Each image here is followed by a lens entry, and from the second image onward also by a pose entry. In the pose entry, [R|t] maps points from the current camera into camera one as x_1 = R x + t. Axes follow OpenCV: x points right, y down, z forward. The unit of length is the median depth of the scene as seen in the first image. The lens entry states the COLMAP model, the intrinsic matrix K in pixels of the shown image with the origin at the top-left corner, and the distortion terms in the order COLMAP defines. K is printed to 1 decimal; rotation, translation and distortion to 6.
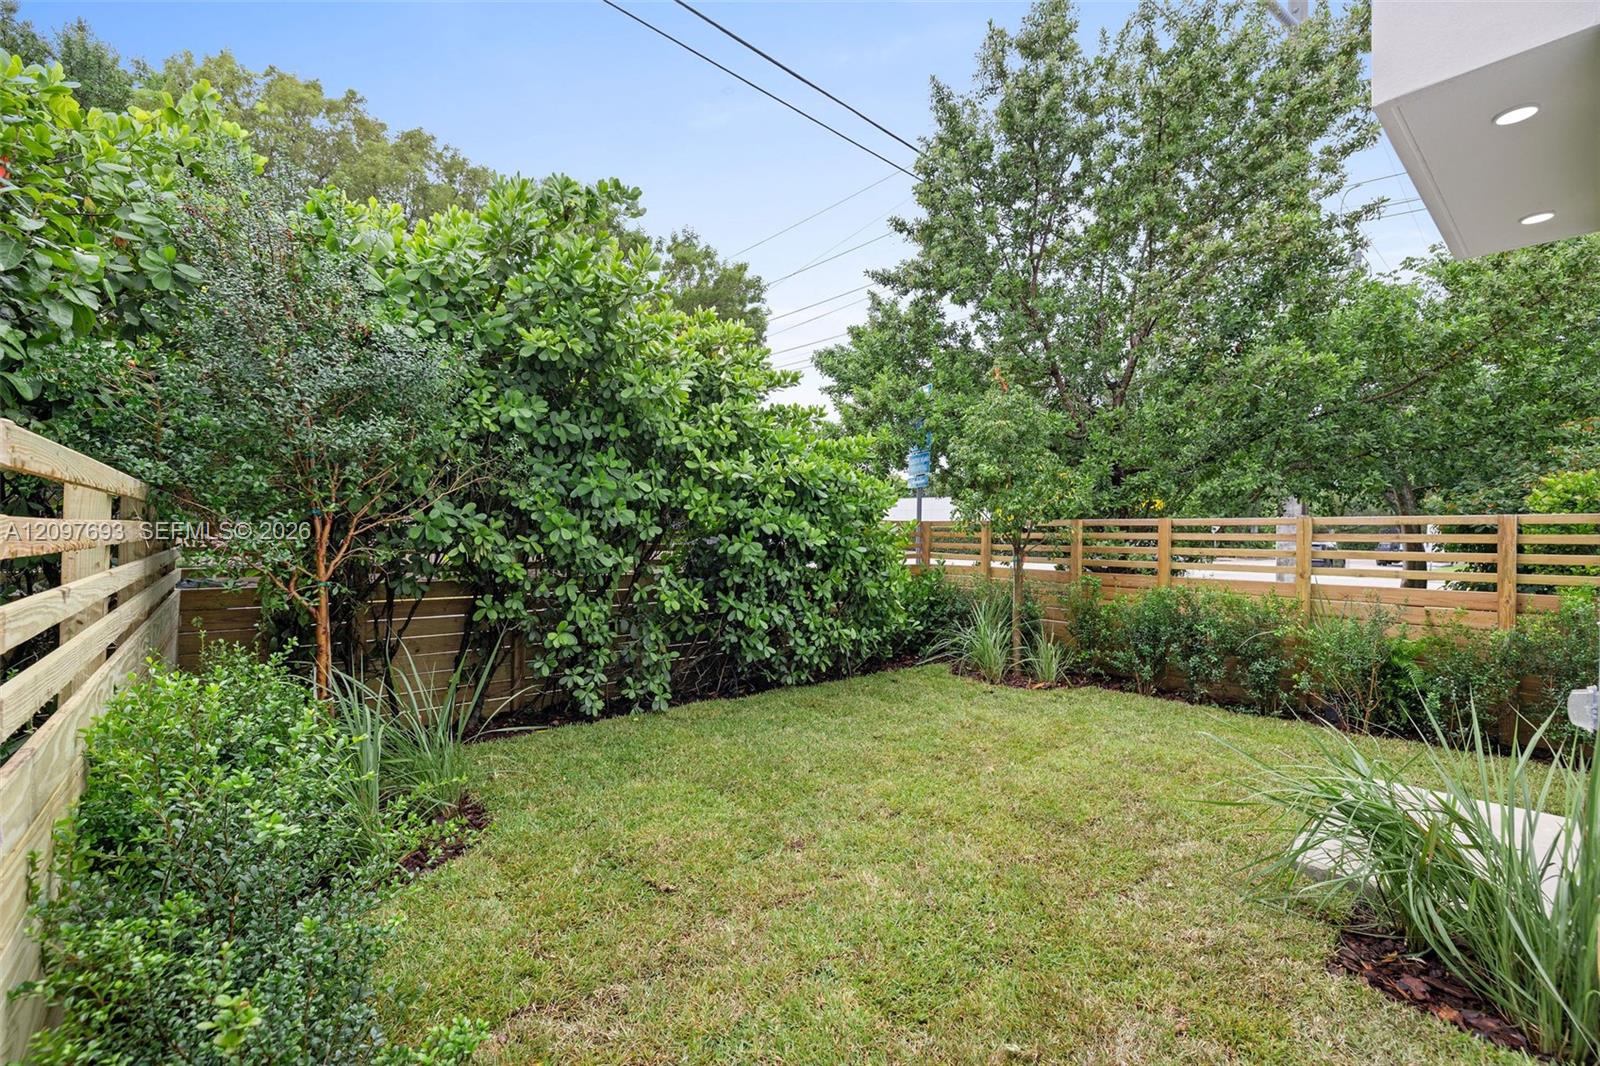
lens RADIAL K [[674.1, 0, 798.7], [0, 674.1, 544.8], [0, 0, 1]] dist [-0.002159, -0.000320]
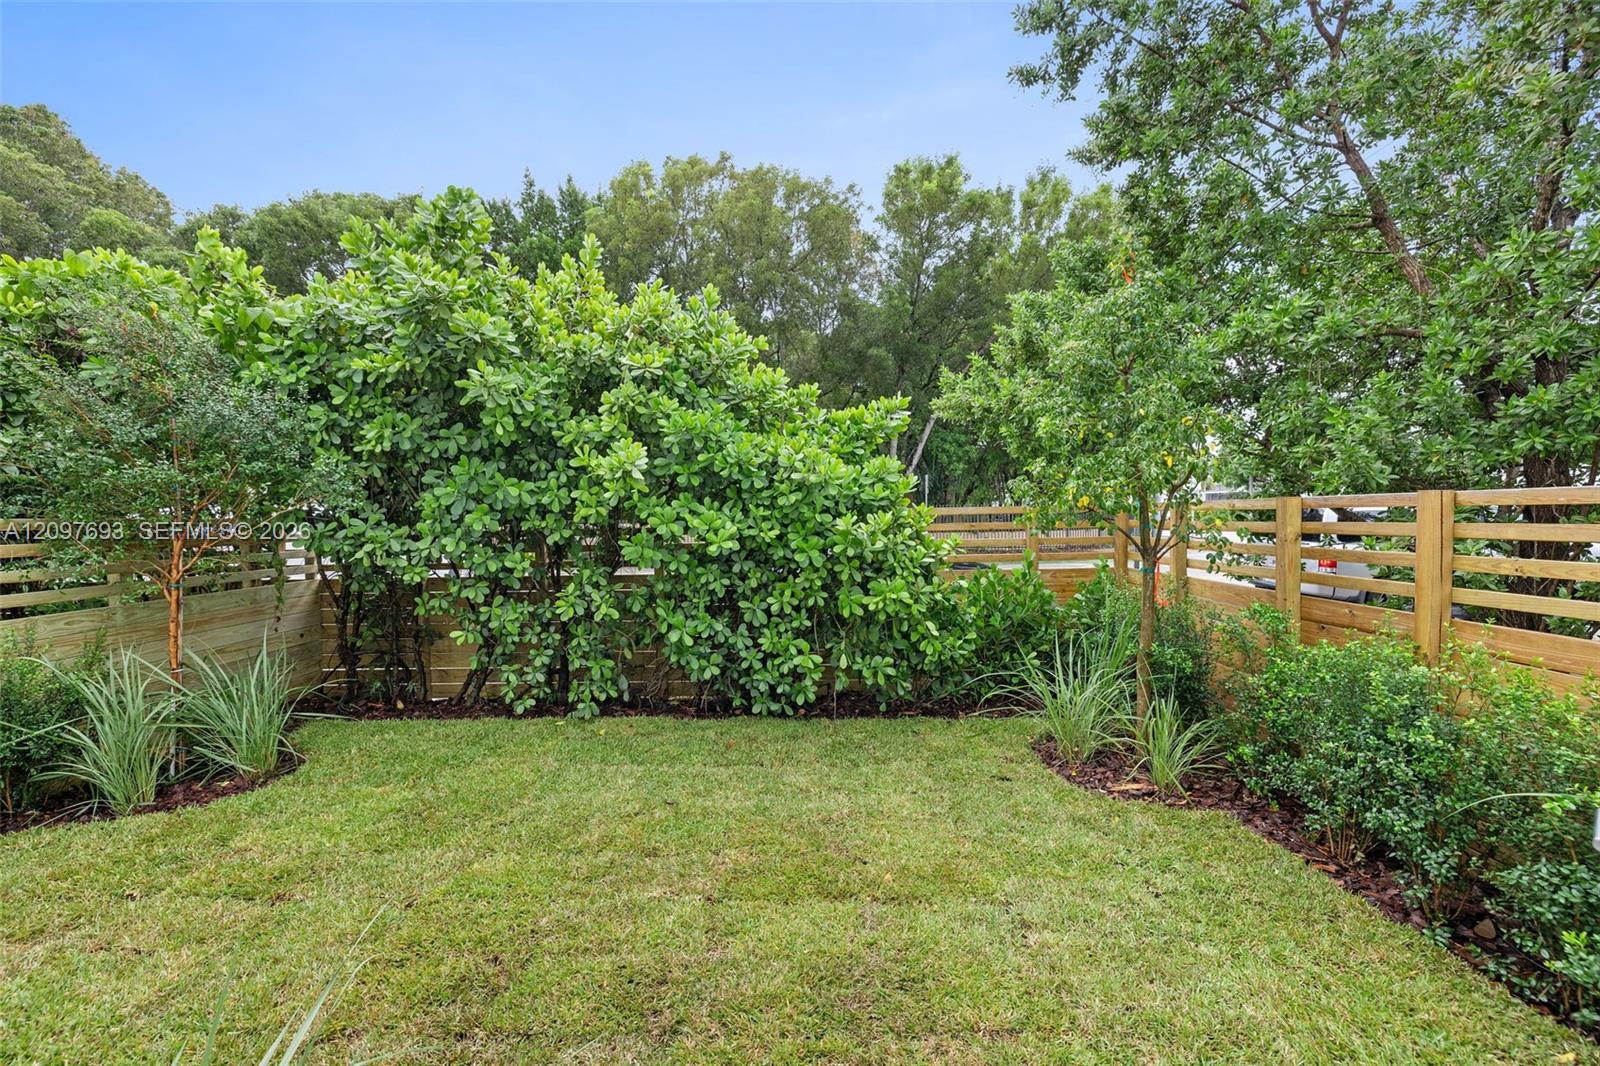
lens RADIAL K [[674.1, 0, 798.7], [0, 674.1, 544.8], [0, 0, 1]] dist [-0.002159, -0.000320]
pose [[0.736788, 0.004662, -0.676108, 0.629832], [0.010678, 0.999771, 0.018529, -0.019069], [0.676040, -0.020872, 0.736569, 0.458122]]
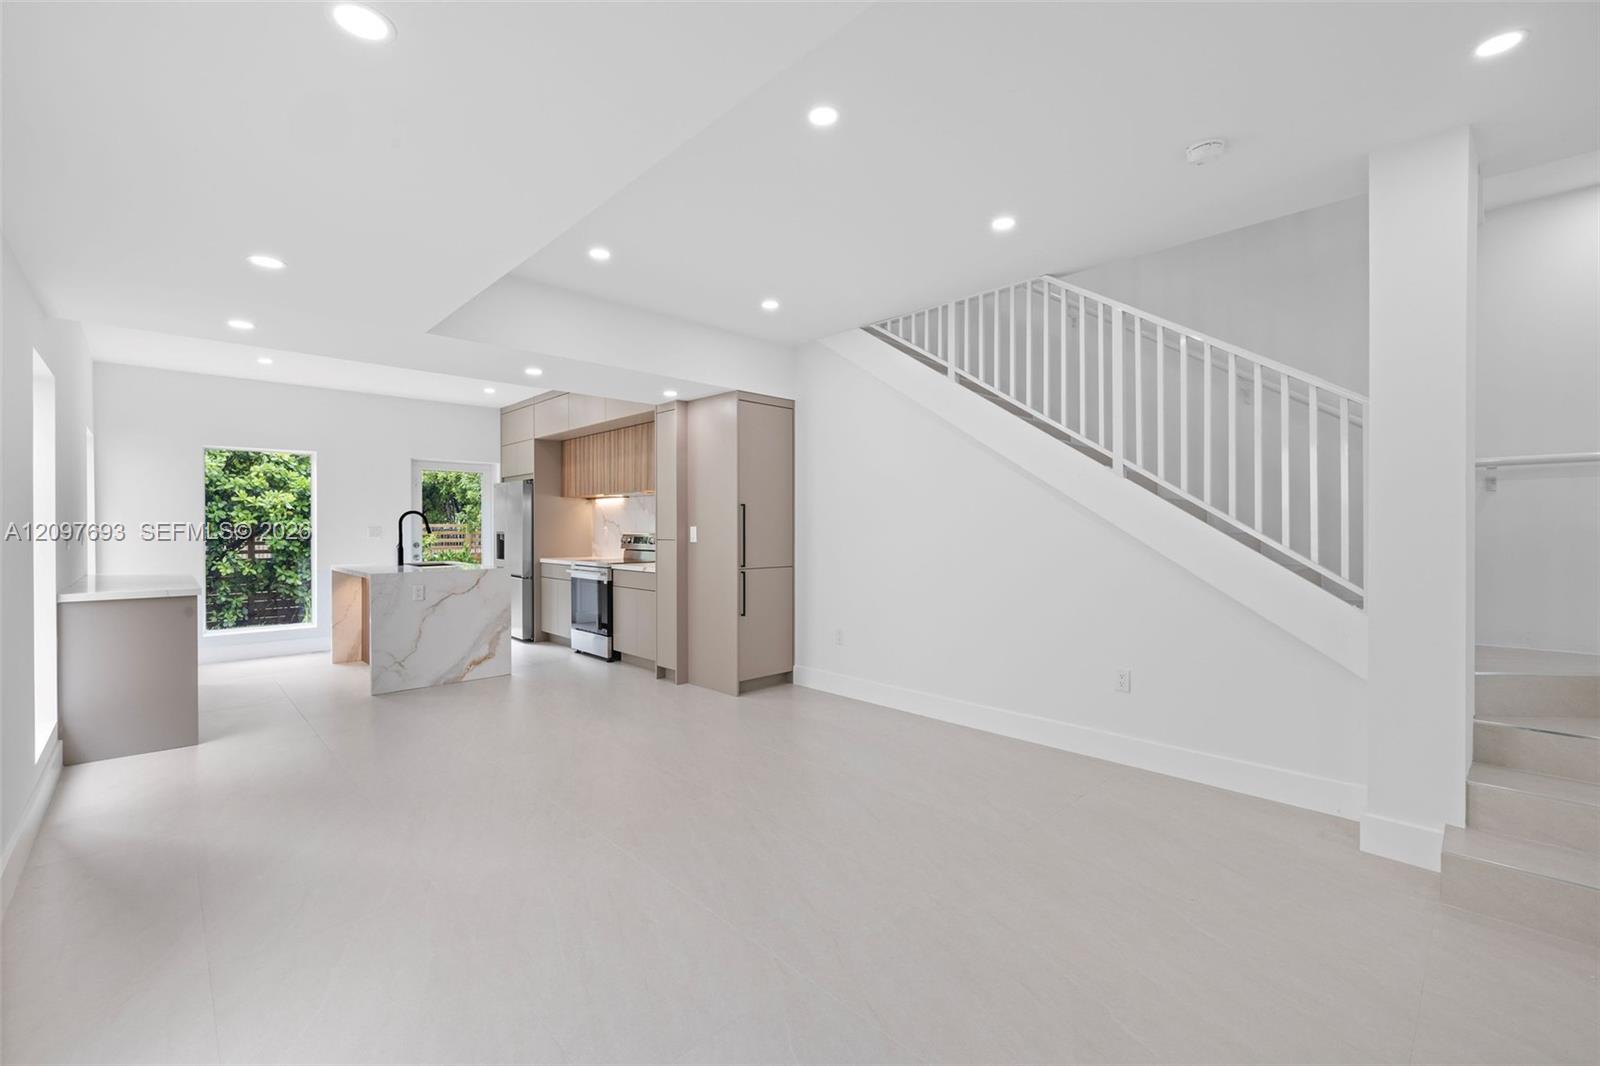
lens RADIAL K [[674.1, 0, 798.7], [0, 674.1, 544.8], [0, 0, 1]] dist [-0.002159, -0.000320]
pose [[0.999465, -0.021122, 0.024953, 1.275119], [0.021244, 0.999764, -0.004600, 0.050307], [-0.024850, 0.005128, 0.999678, -0.889843]]
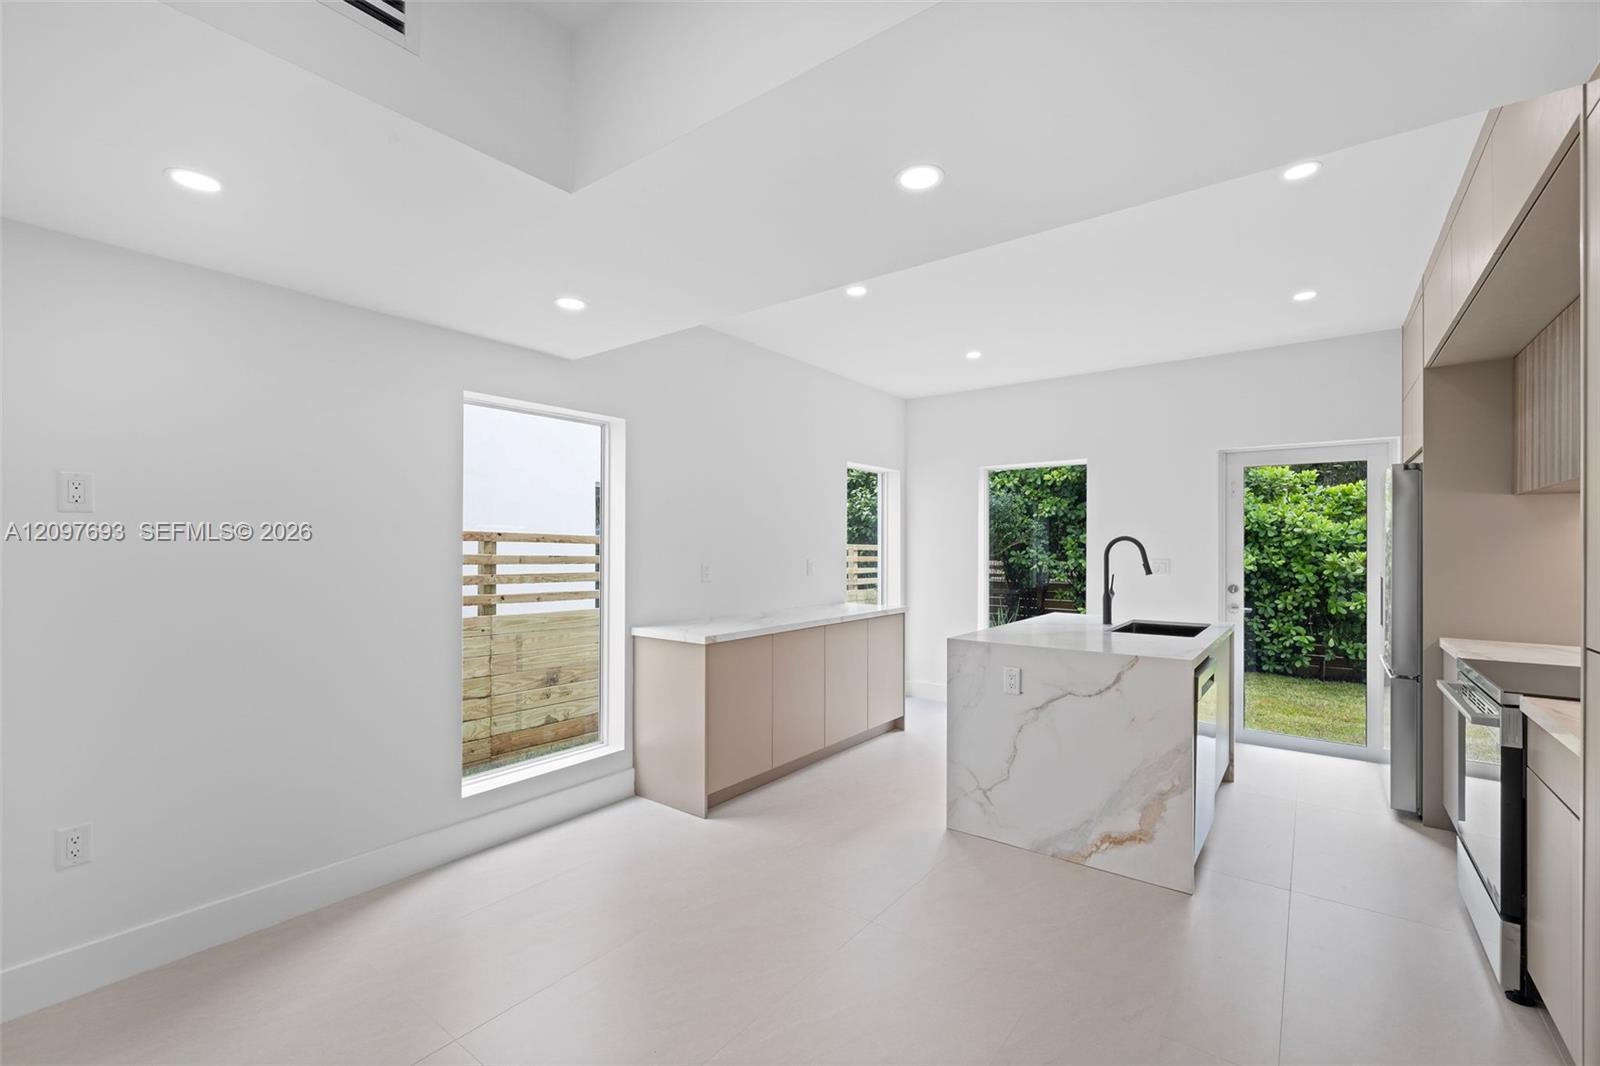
lens RADIAL K [[674.1, 0, 798.7], [0, 674.1, 544.8], [0, 0, 1]] dist [-0.002159, -0.000320]
pose [[0.180797, -0.022219, -0.983269, 1.272553], [-0.027911, 0.999226, -0.027712, 0.012975], [0.983124, 0.032454, 0.180037, -0.221437]]
